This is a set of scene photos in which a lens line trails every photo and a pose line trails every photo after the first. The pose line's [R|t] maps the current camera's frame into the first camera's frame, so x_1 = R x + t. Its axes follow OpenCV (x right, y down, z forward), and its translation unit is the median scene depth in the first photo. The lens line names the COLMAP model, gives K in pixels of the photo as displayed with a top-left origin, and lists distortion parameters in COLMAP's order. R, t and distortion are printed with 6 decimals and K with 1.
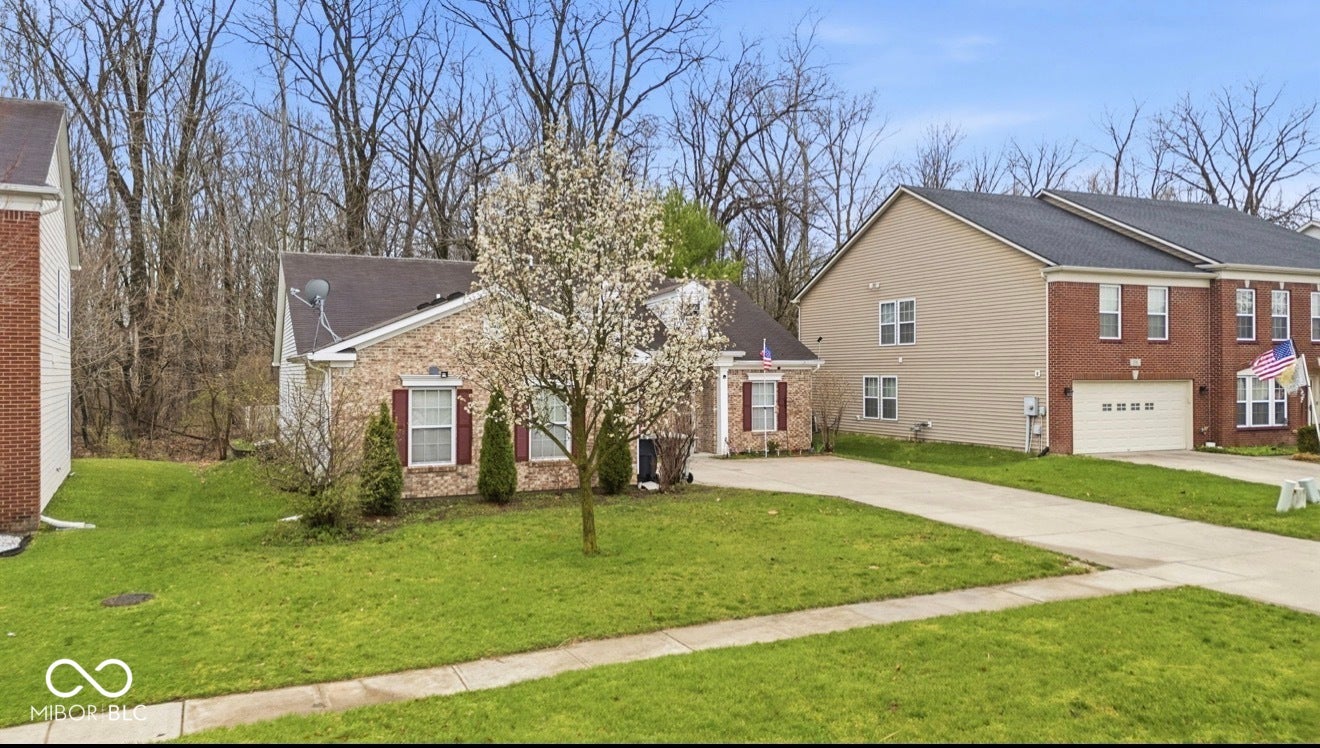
lens RADIAL K [[958.6, 0, 660.0], [0, 958.6, 374.0], [0, 0, 1]] dist [0.095286, -0.139256]
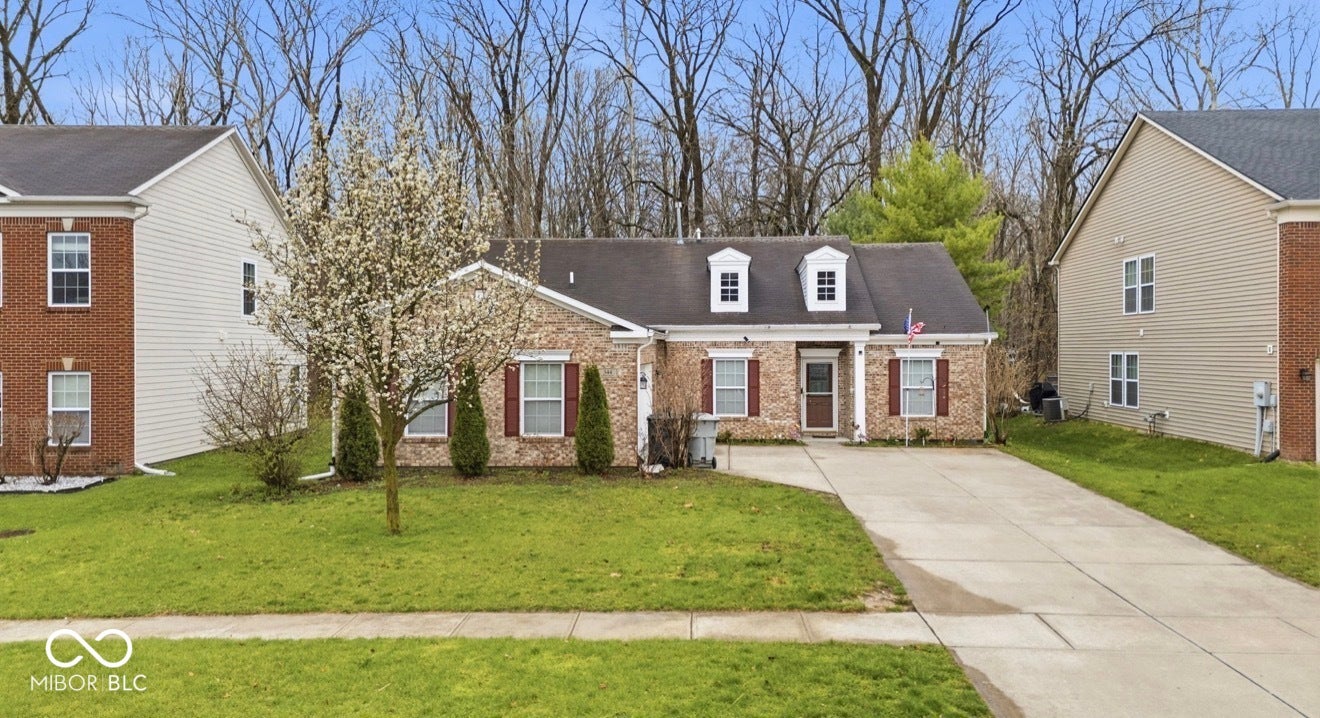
lens RADIAL K [[953.3, 0, 660.0], [0, 953.3, 359.0], [0, 0, 1]] dist [0.104698, -0.129791]
pose [[0.886597, 0.005090, -0.462515, 0.323881], [-0.001444, 0.999965, 0.008236, 0.001478], [0.462541, -0.006635, 0.886573, 0.135354]]
